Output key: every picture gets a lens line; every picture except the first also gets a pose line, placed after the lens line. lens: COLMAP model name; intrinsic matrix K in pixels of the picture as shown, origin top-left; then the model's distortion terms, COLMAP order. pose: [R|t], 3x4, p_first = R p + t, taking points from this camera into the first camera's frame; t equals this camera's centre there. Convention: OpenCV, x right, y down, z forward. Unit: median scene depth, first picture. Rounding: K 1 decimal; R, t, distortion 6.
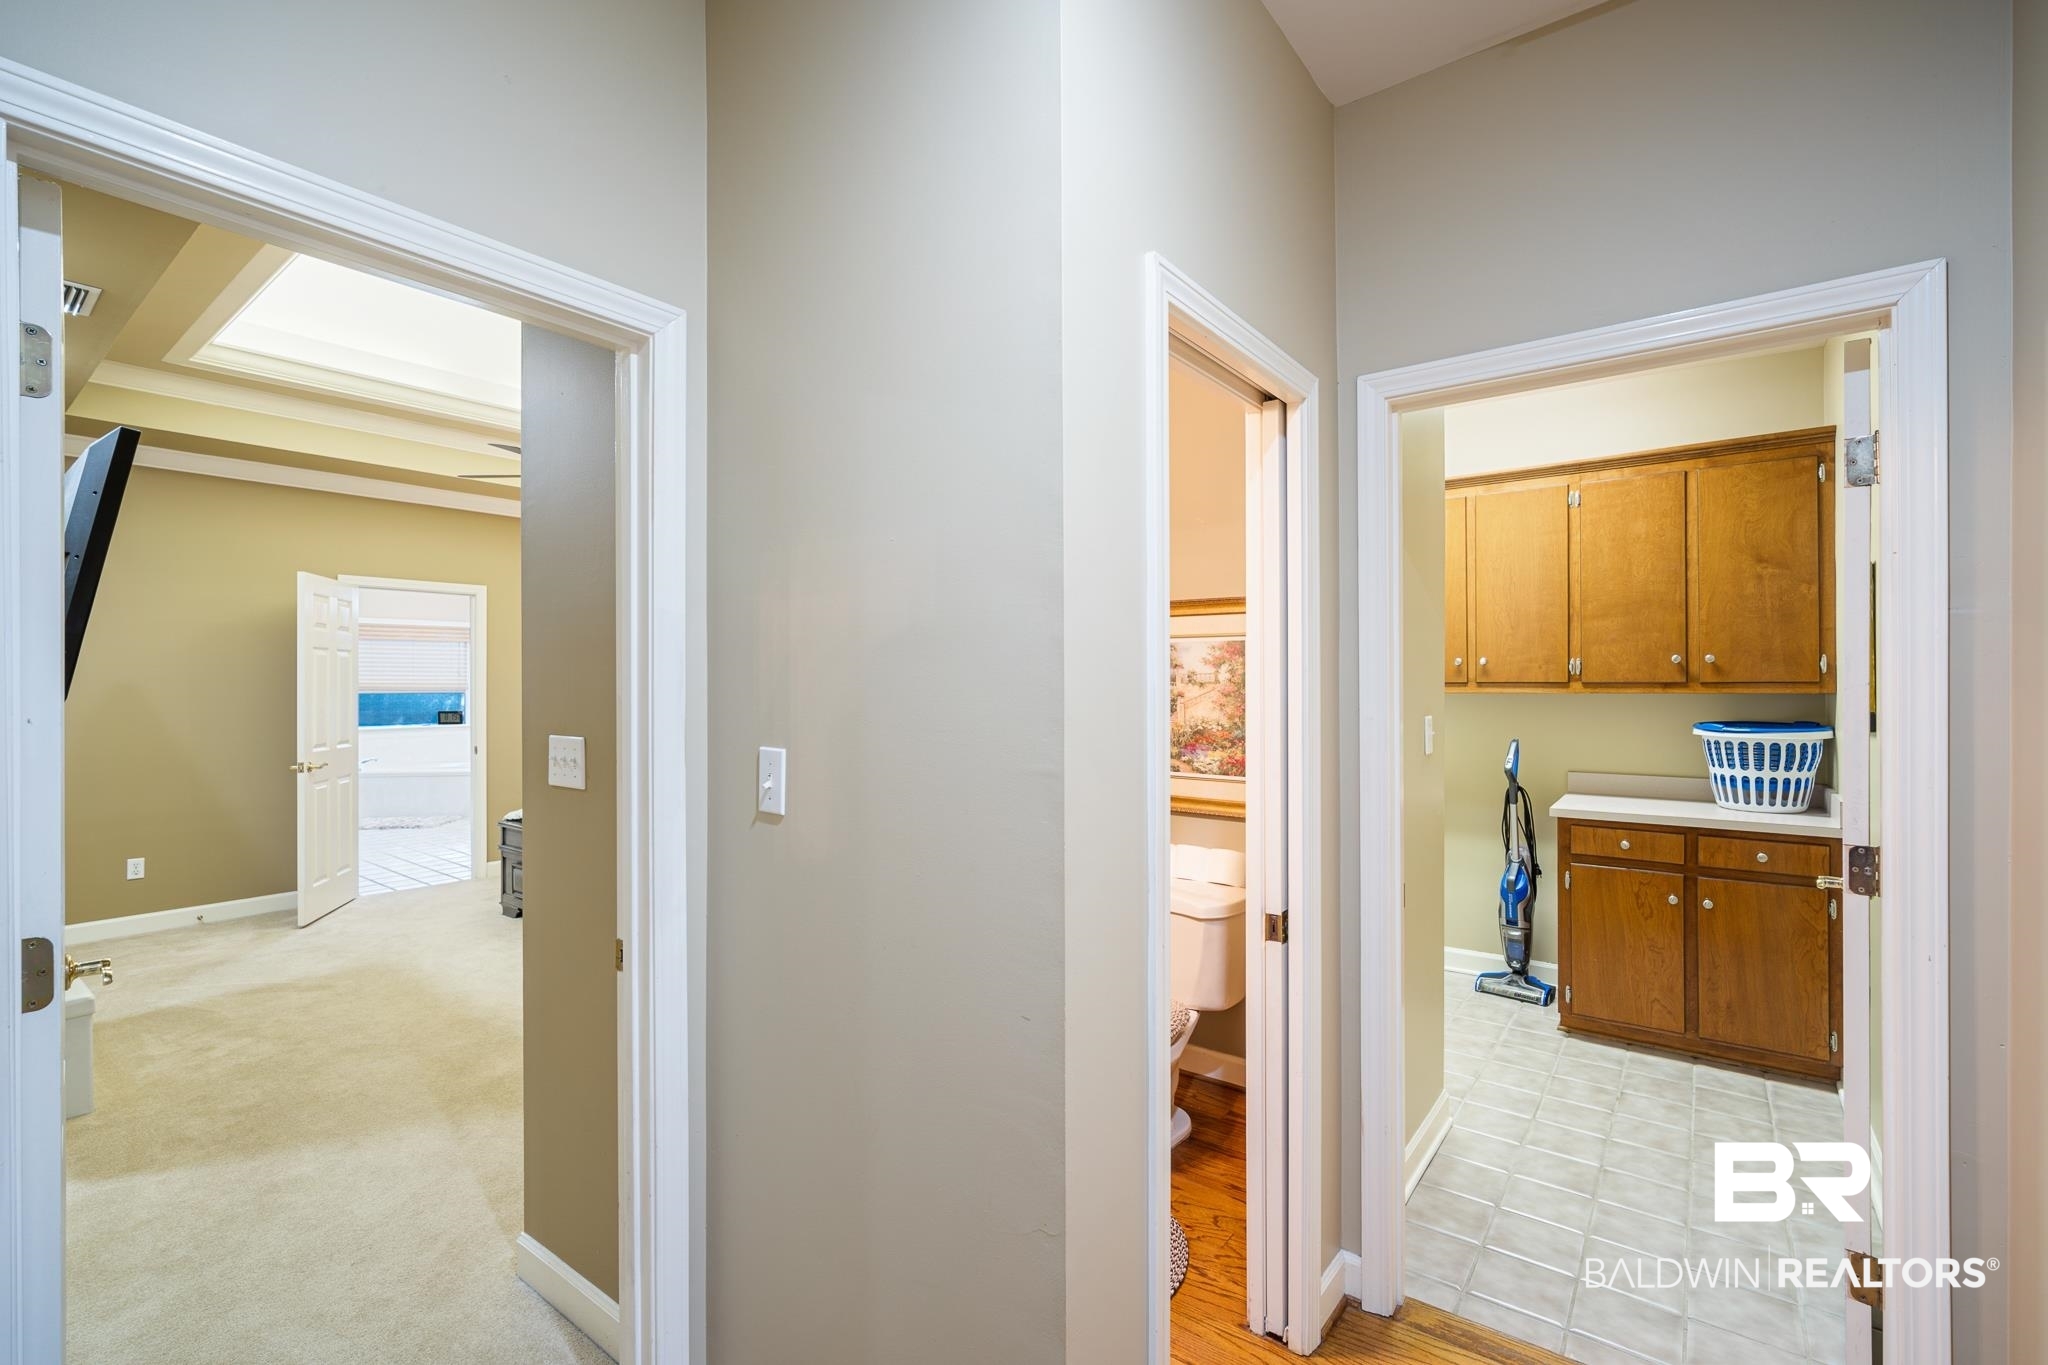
lens RADIAL K [[900.6, 0, 1020.7], [0, 900.6, 686.2], [0, 0, 1]] dist [-0.010085, 0.003693]
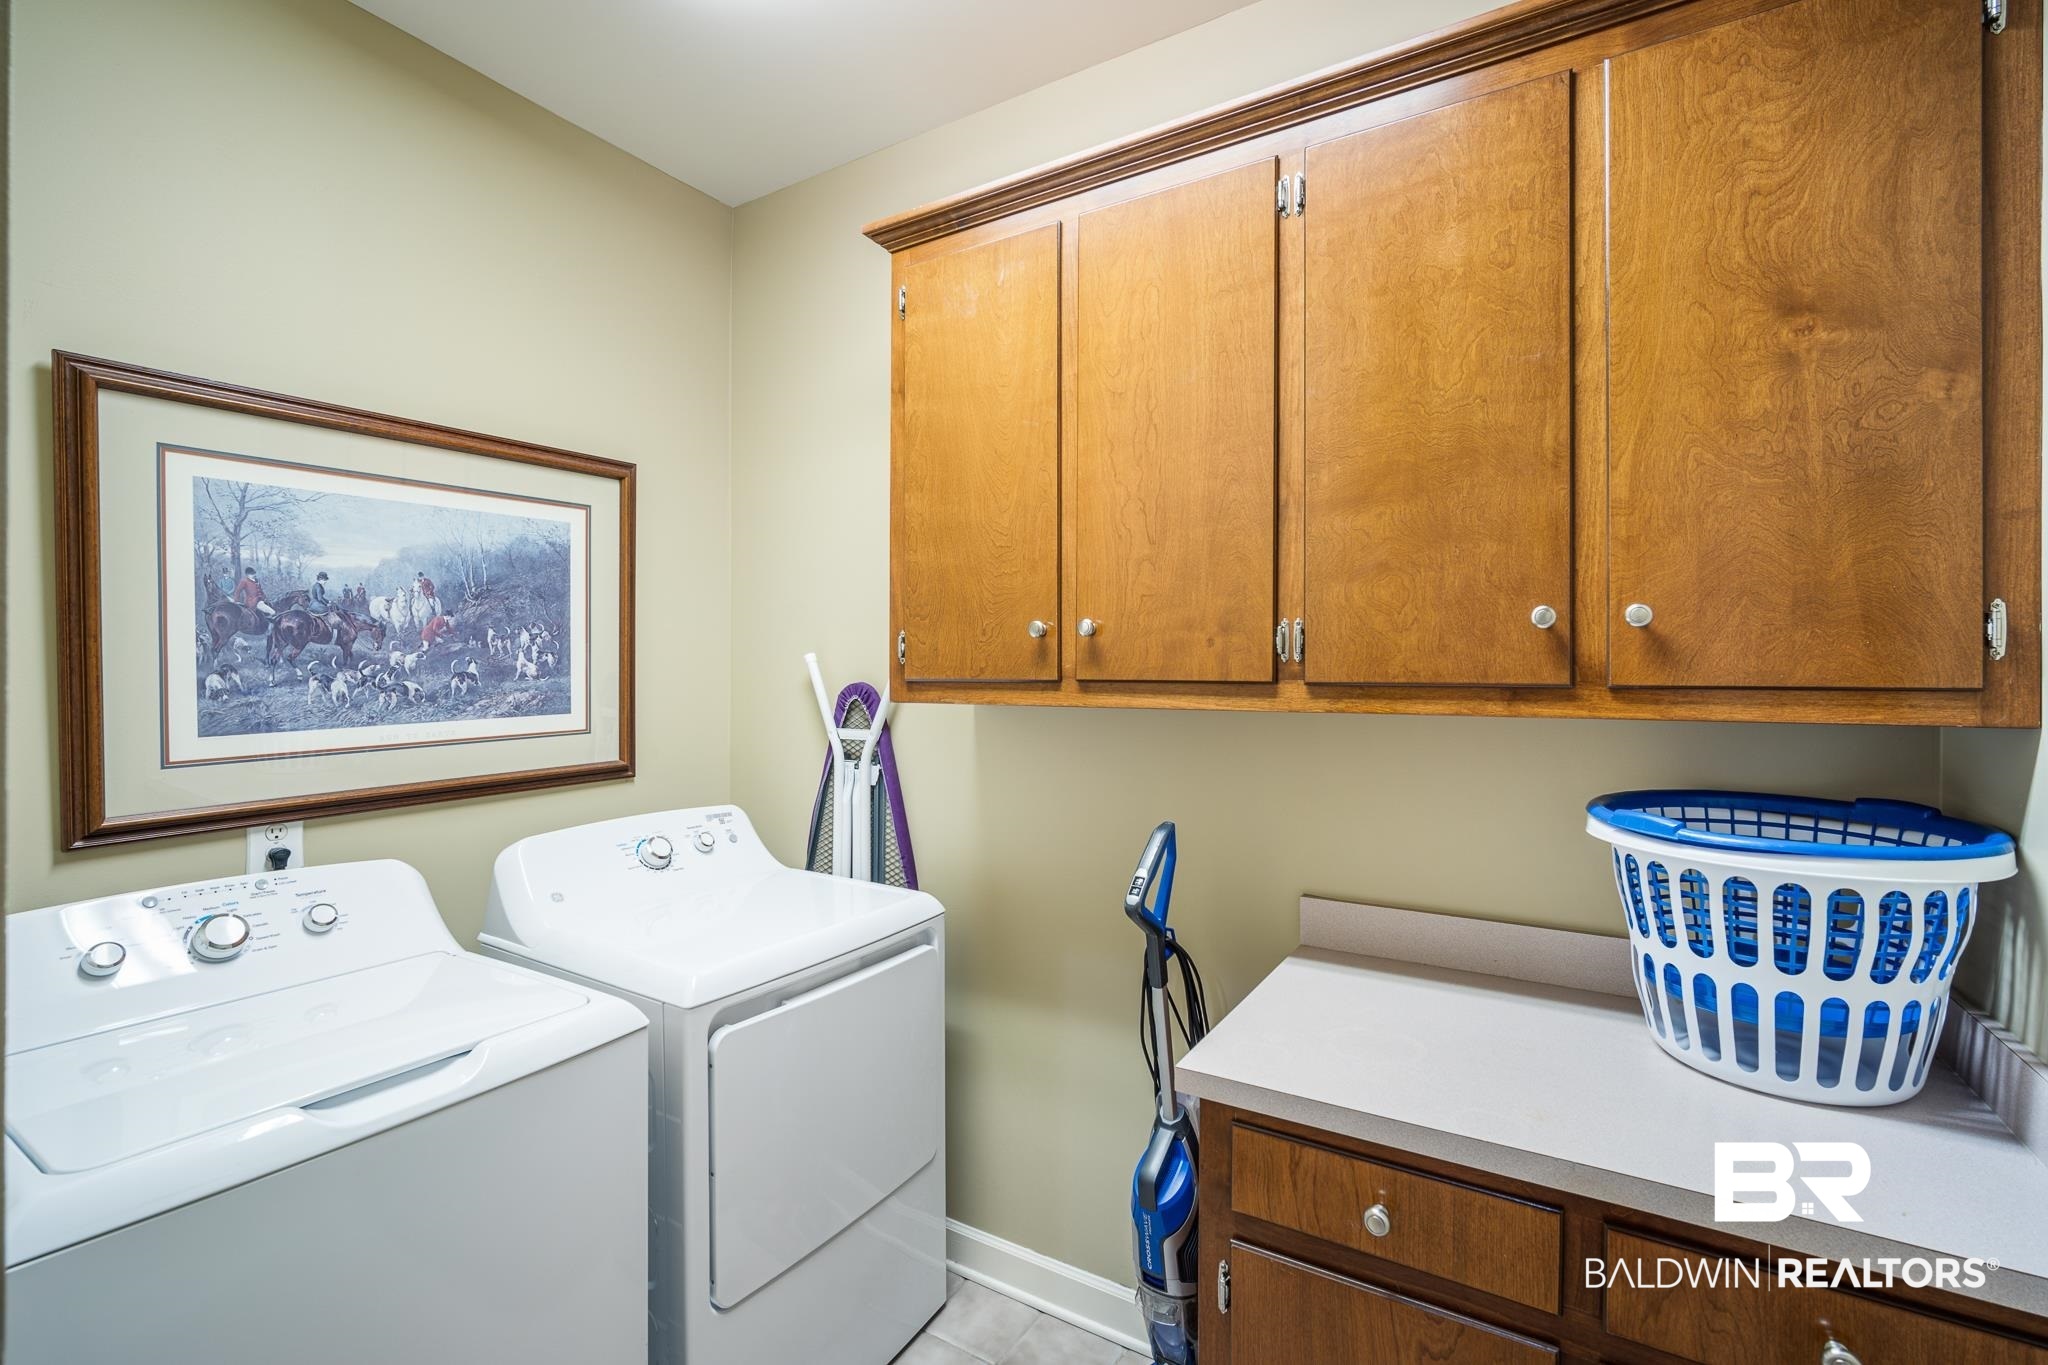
lens RADIAL K [[900.6, 0, 1020.8], [0, 900.6, 678.2], [0, 0, 1]] dist [-0.010085, 0.003693]
pose [[0.995787, 0.005118, 0.091553, 0.502298], [-0.005472, 0.999978, 0.003616, -0.007159], [-0.091533, -0.004102, 0.995794, 0.678484]]
